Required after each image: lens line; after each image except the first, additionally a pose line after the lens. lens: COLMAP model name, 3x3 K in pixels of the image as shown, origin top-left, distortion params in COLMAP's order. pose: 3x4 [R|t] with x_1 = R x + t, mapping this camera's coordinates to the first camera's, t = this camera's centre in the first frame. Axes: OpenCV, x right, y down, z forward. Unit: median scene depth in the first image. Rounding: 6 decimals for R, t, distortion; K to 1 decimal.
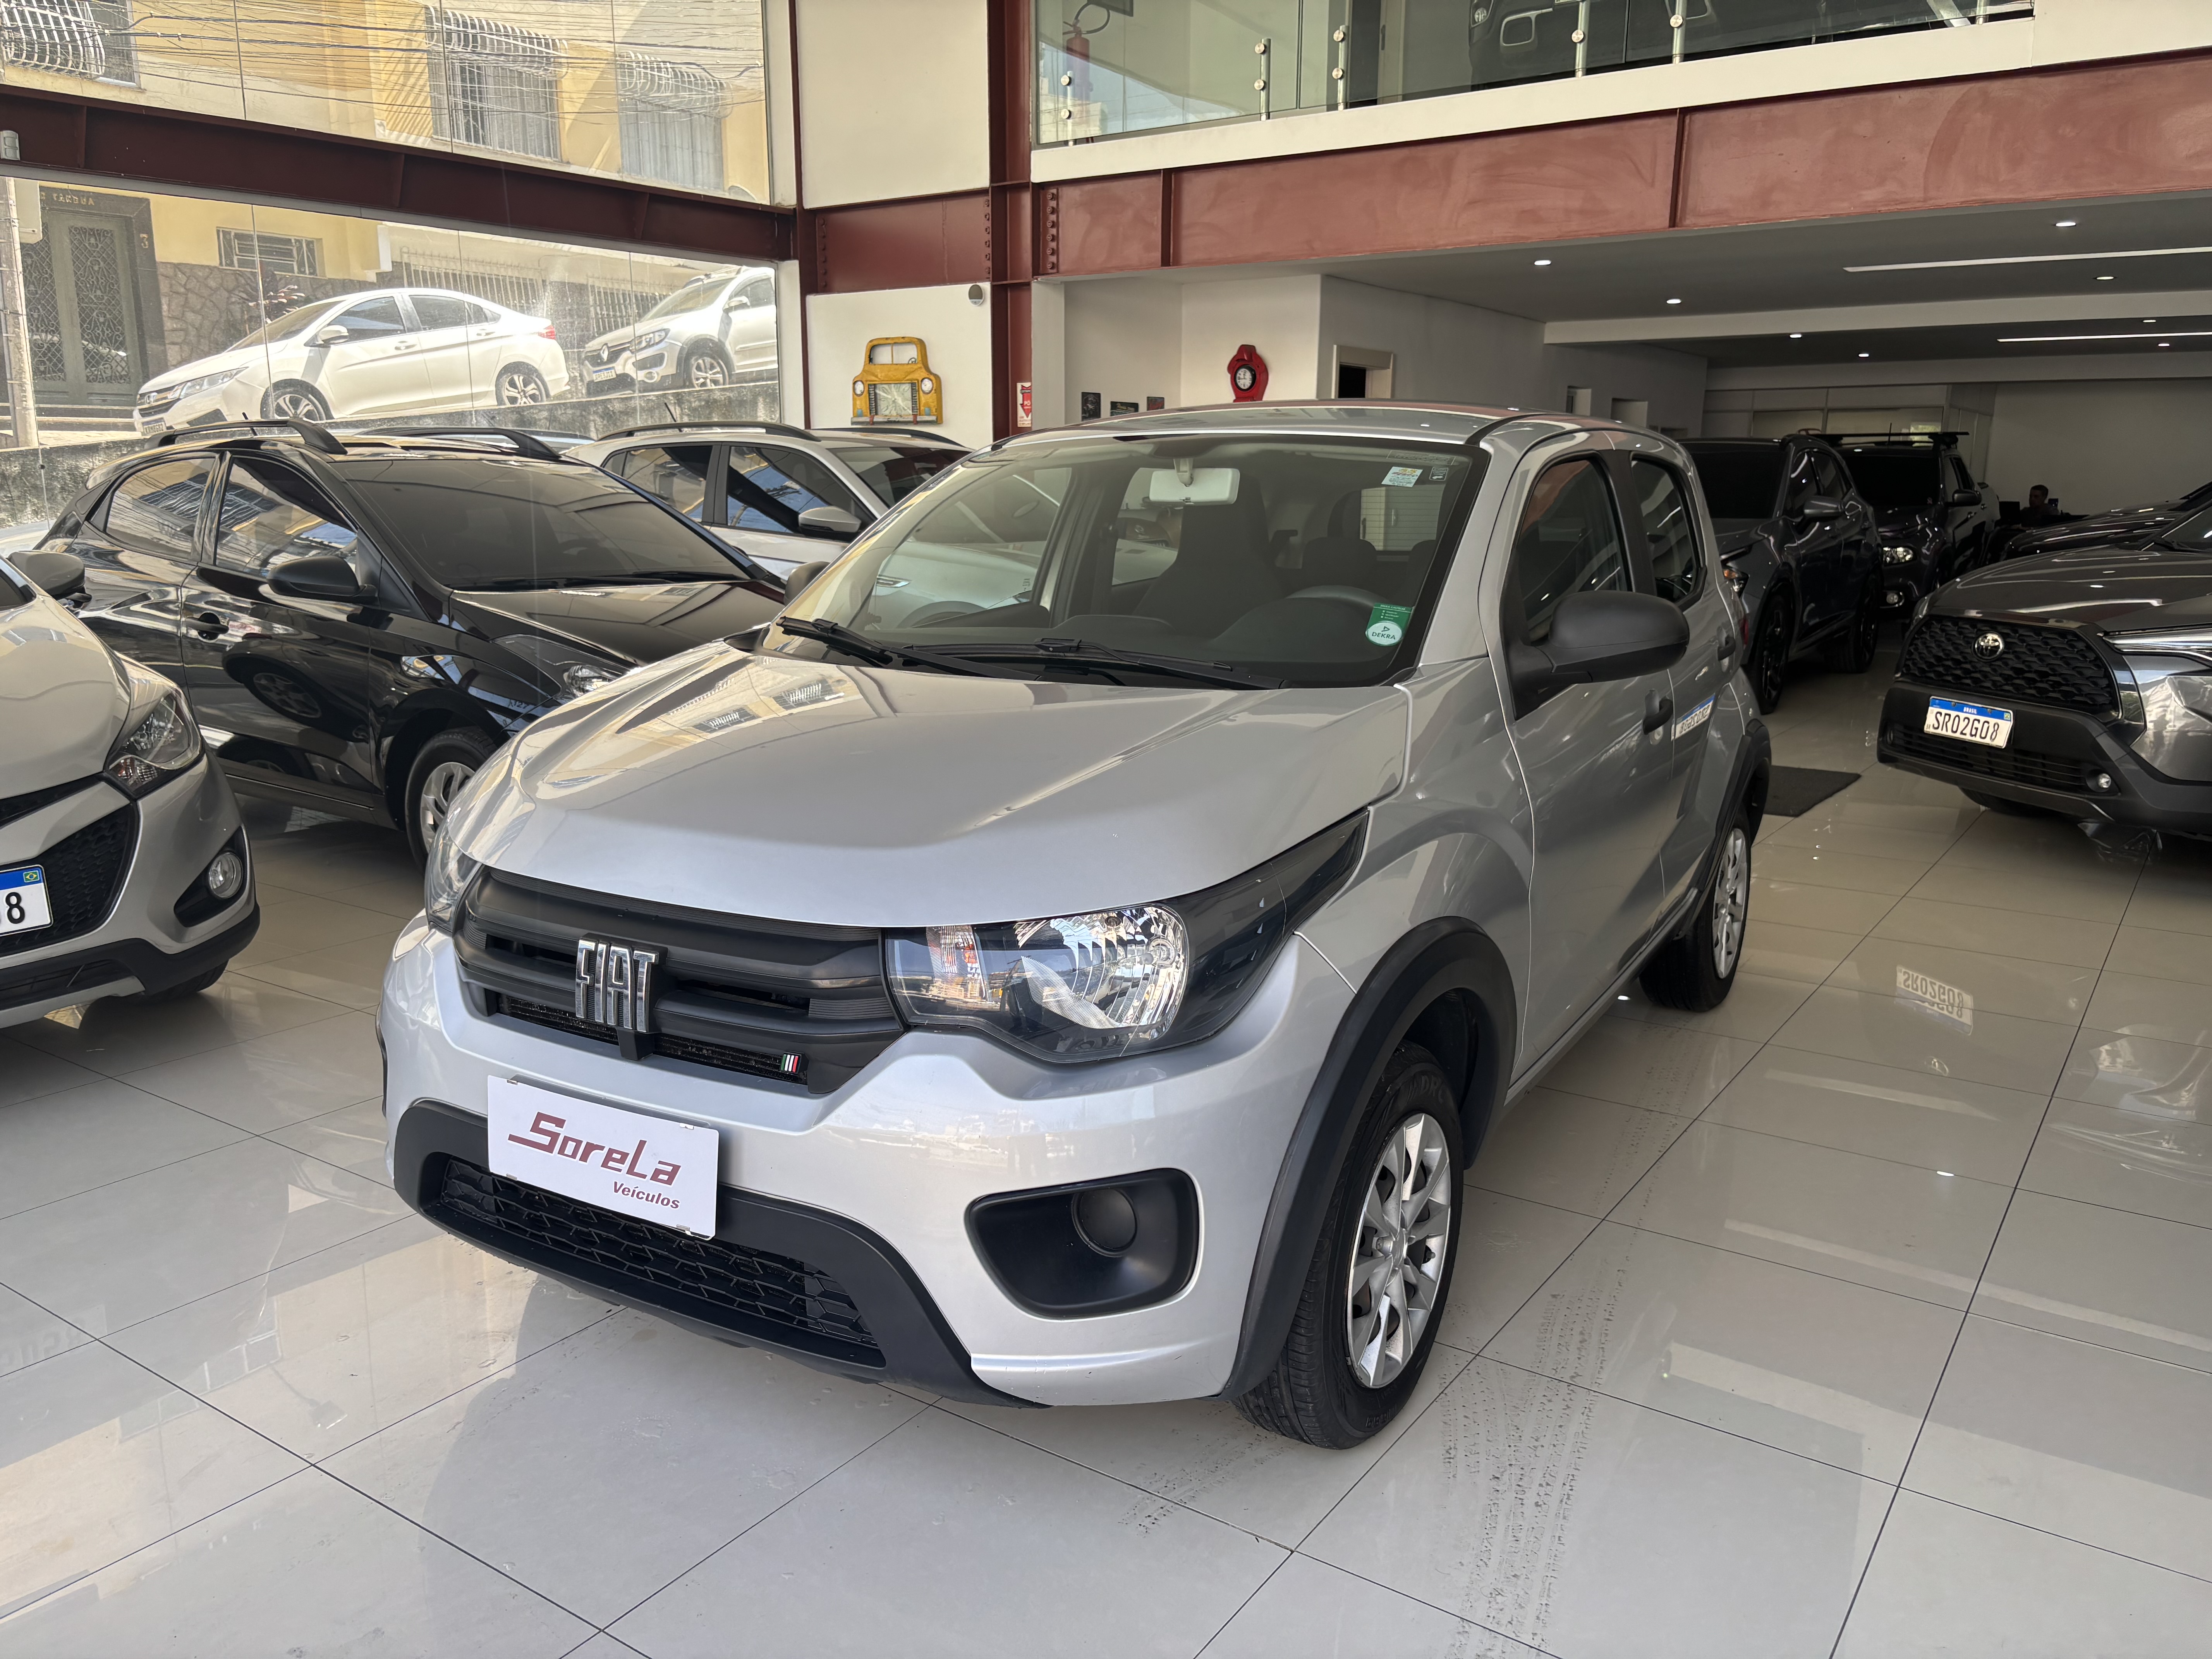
lens RADIAL K [[1688.0, 0, 1085.6], [0, 1688.0, 830.3], [0, 0, 1]] dist [0.026180, -0.027835]
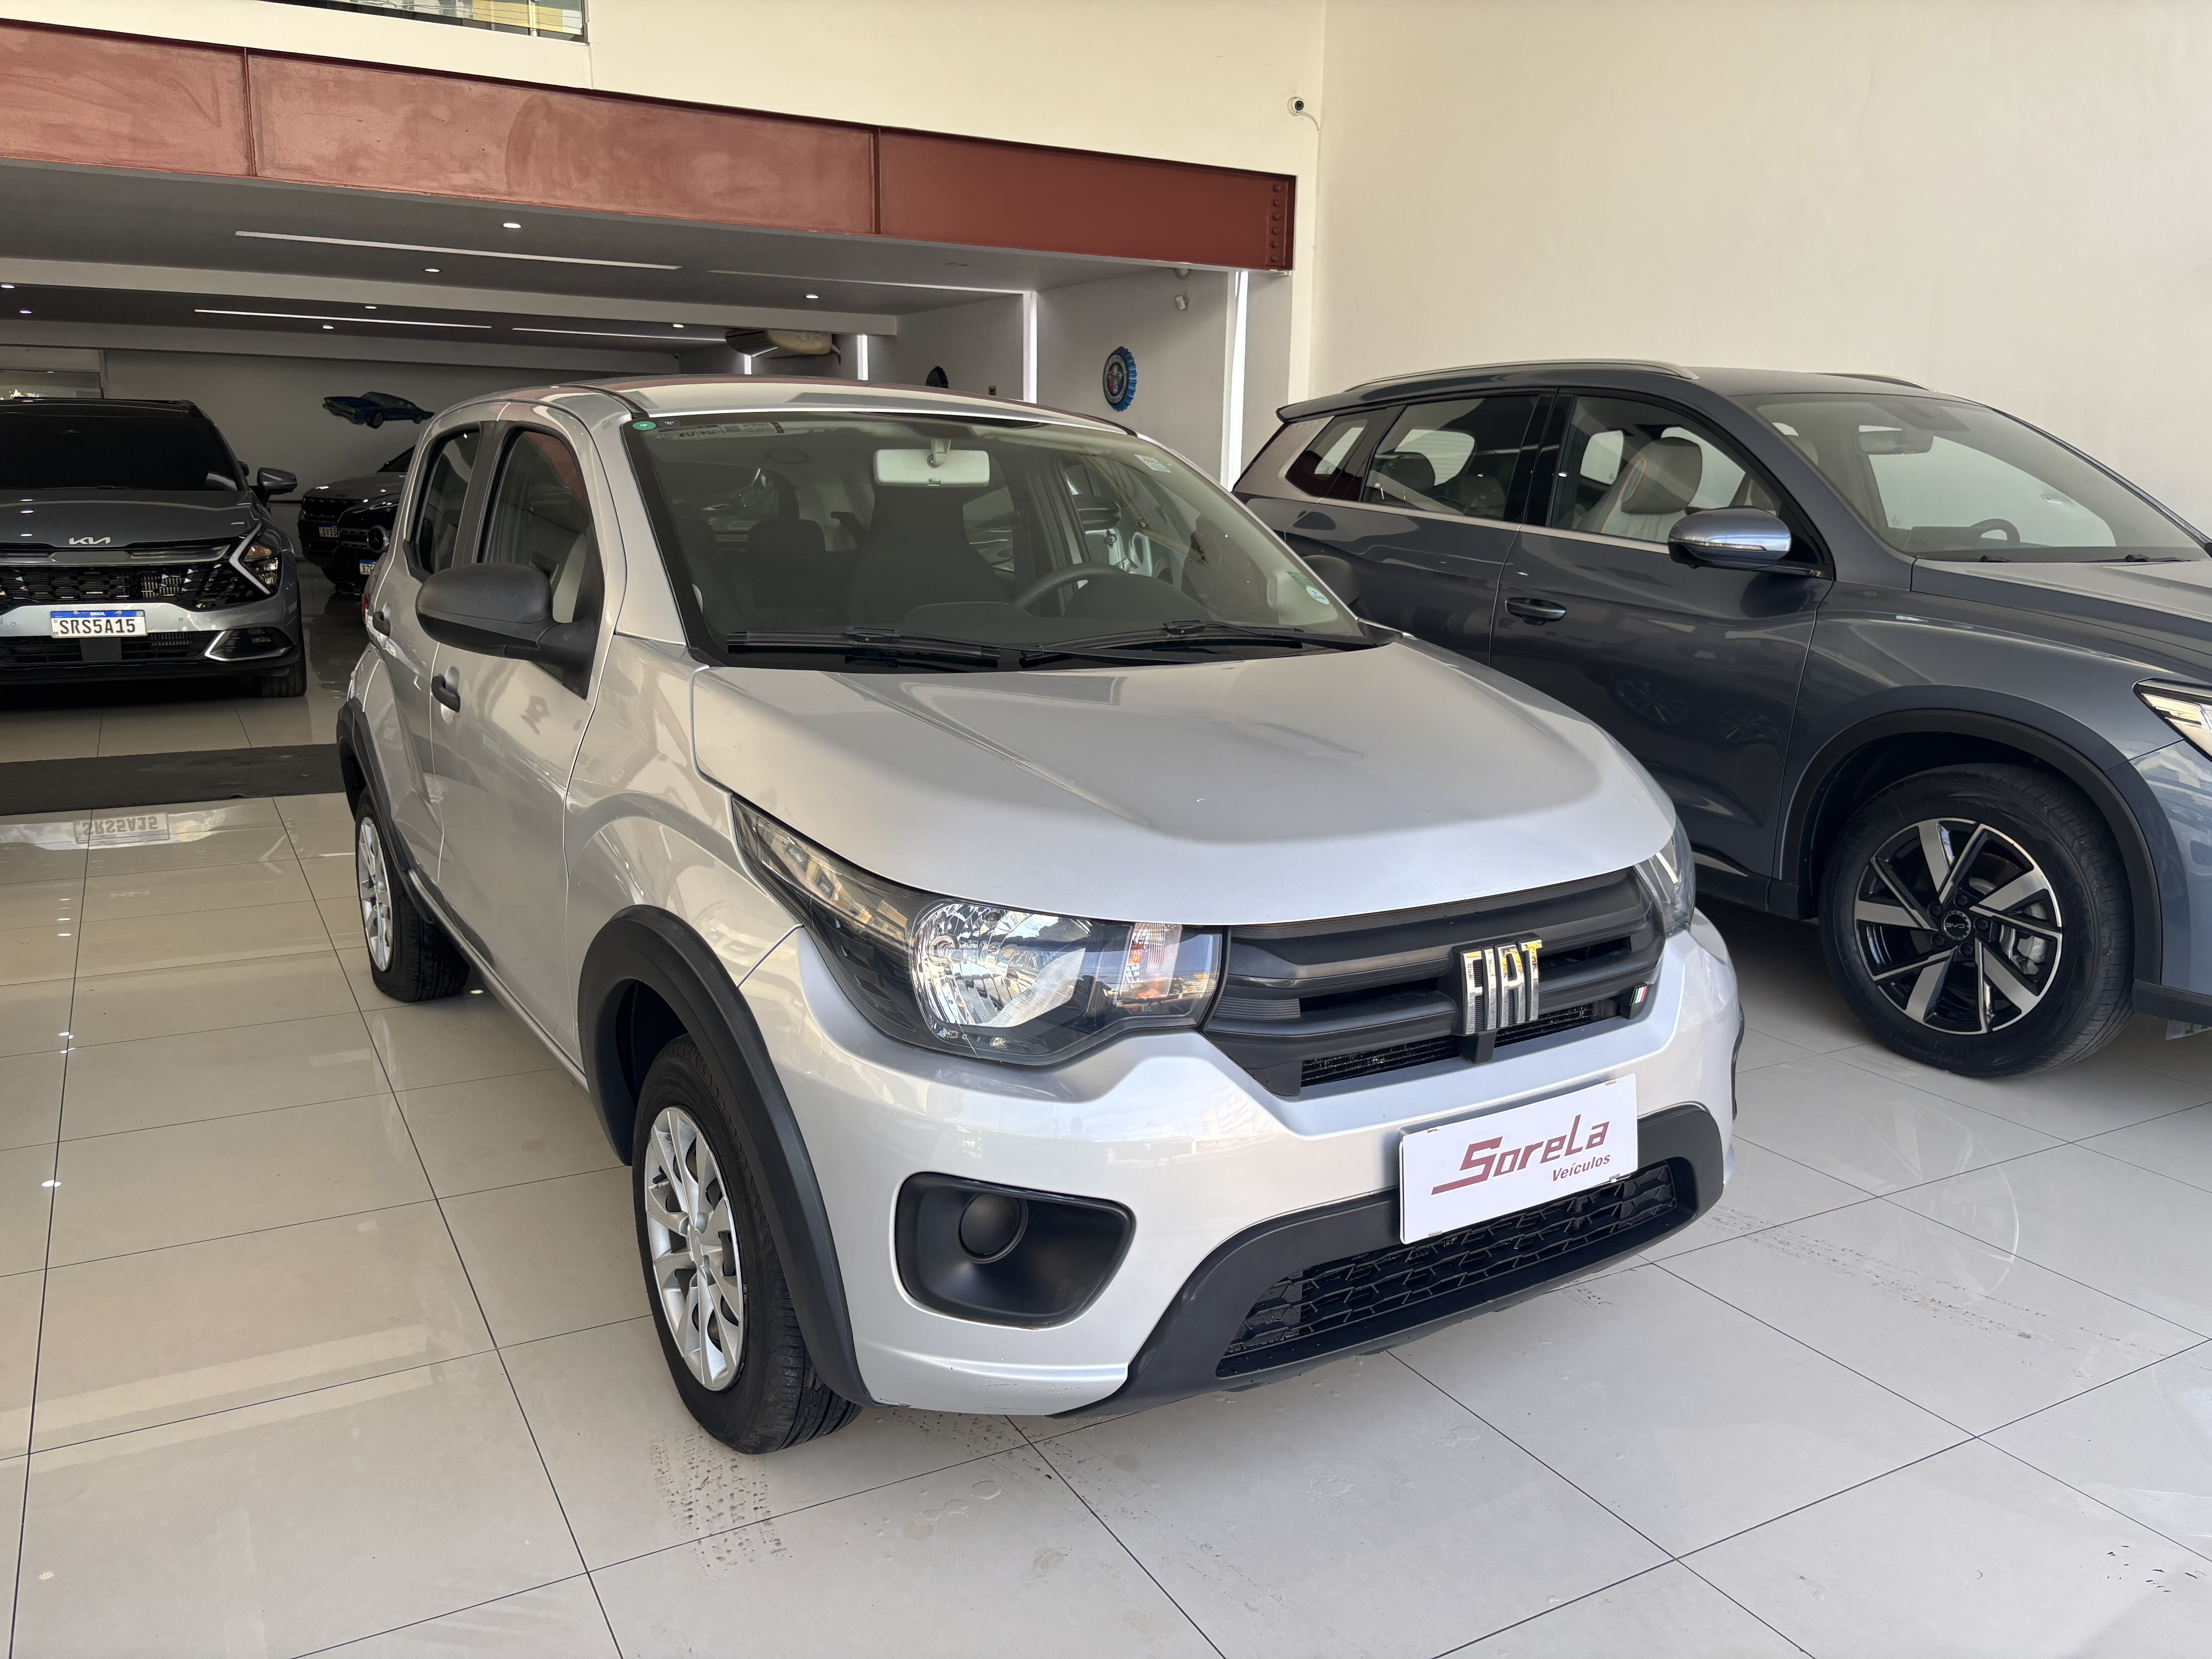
lens RADIAL K [[1688.0, 0, 1087.9], [0, 1688.0, 835.0], [0, 0, 1]] dist [0.026180, -0.027835]
pose [[0.442023, -0.184439, 0.877837, -0.385783], [0.166055, 0.978543, 0.121983, -0.048166], [-0.881499, 0.091850, 0.463165, 0.235762]]
